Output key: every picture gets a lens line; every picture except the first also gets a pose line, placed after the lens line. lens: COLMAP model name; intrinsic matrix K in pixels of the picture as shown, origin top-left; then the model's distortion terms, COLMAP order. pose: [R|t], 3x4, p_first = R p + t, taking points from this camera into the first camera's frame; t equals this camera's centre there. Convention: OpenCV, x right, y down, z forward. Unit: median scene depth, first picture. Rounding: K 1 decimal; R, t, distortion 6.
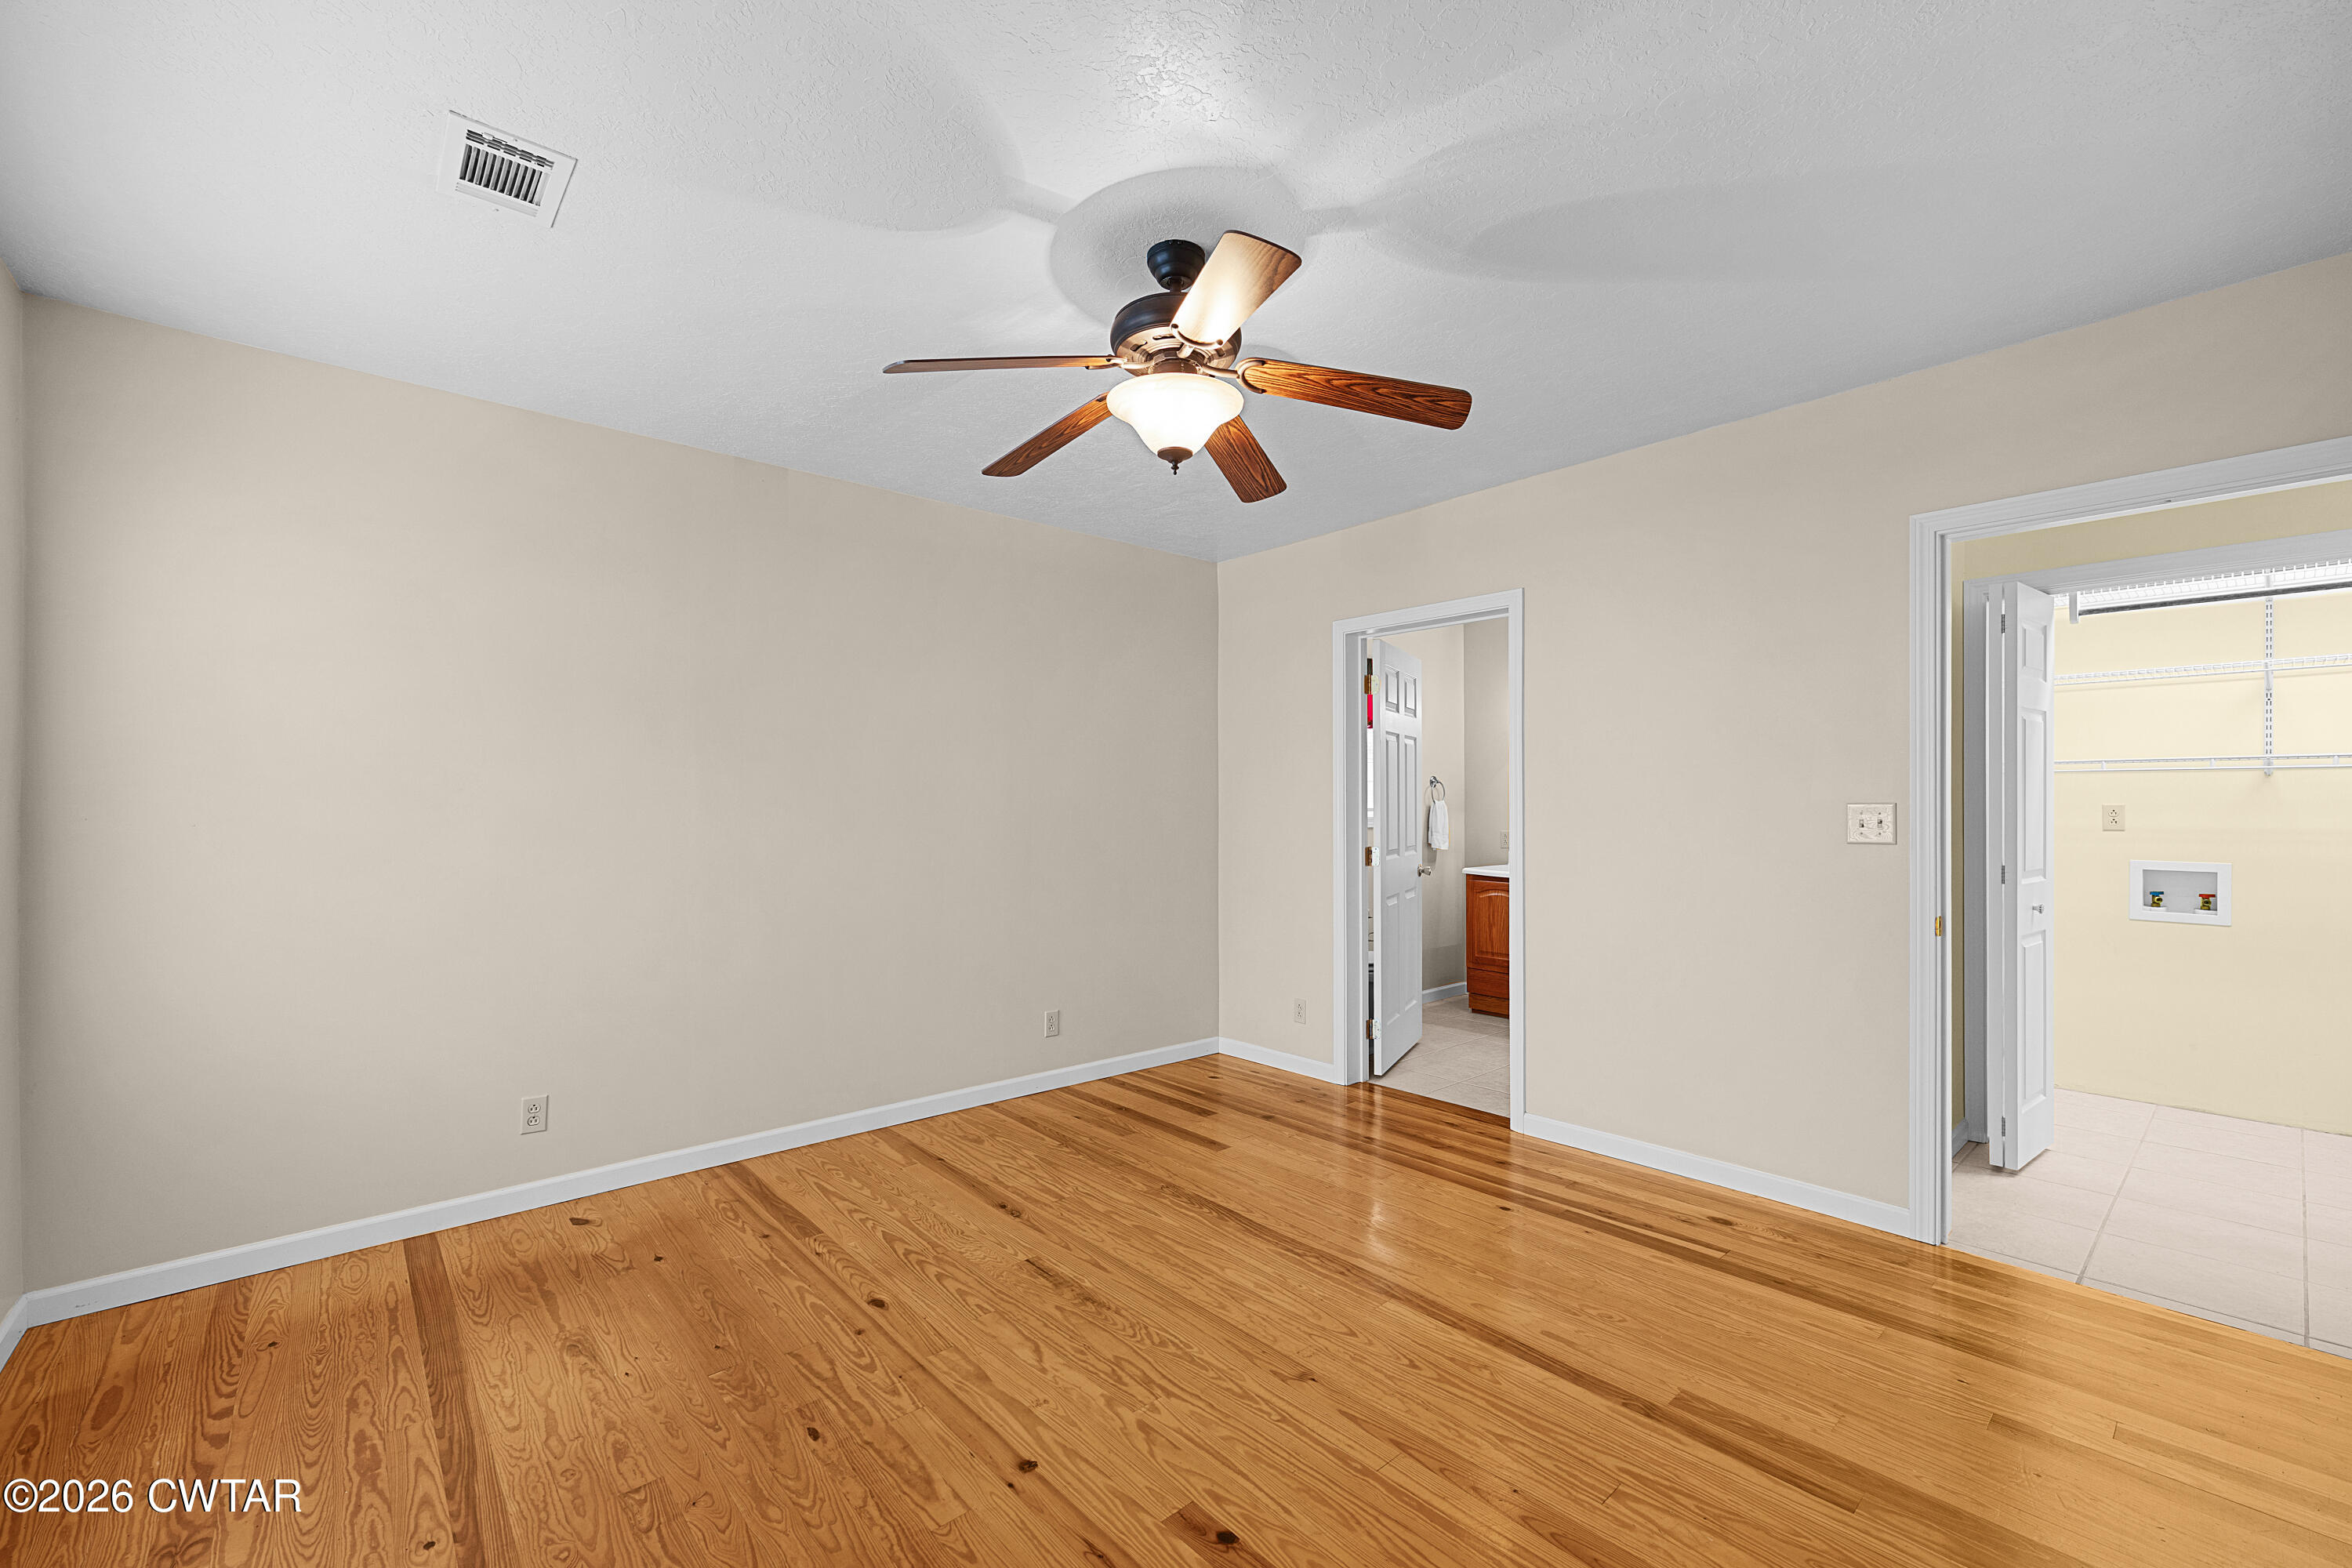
lens RADIAL K [[961.4, 0, 1182.2], [0, 961.4, 790.1], [0, 0, 1]] dist [-0.000546, 0.001722]
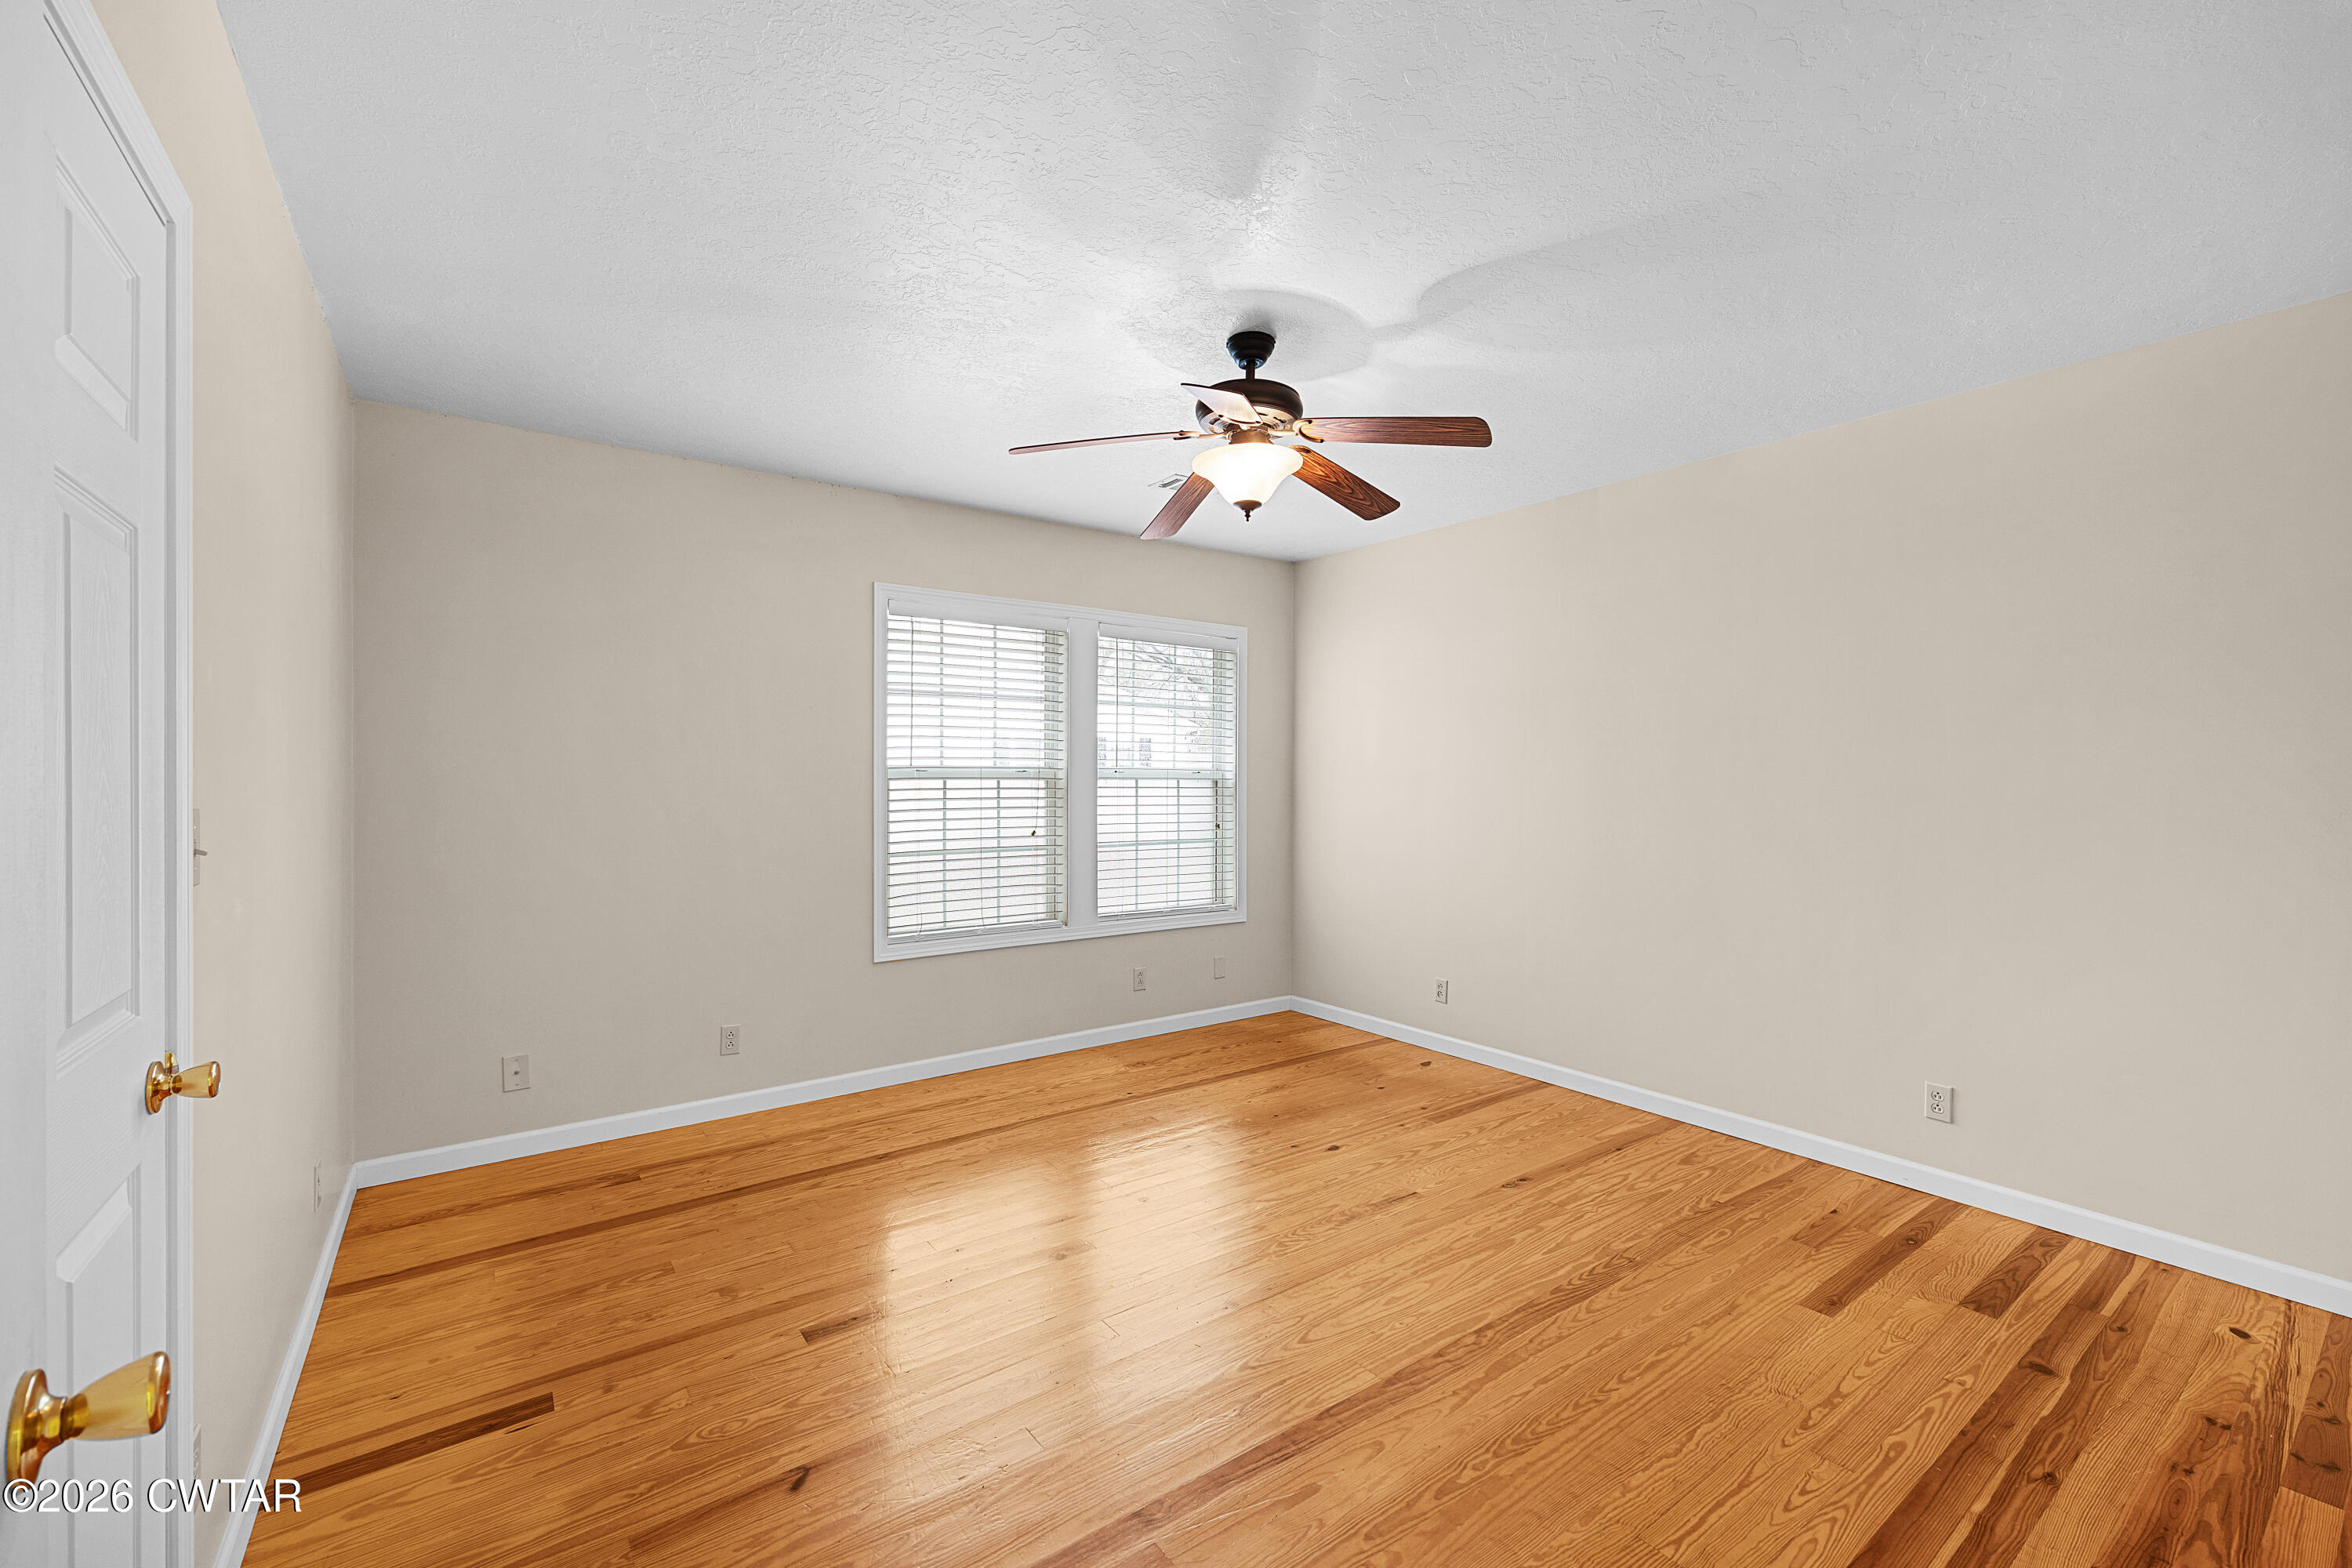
lens RADIAL K [[961.4, 0, 1182.9], [0, 961.4, 787.4], [0, 0, 1]] dist [-0.000546, 0.001722]
pose [[-0.085974, 0.005176, -0.996284, 0.775058], [0.006790, 0.999966, 0.004609, 0.011953], [0.996274, -0.006368, -0.086006, 0.667990]]
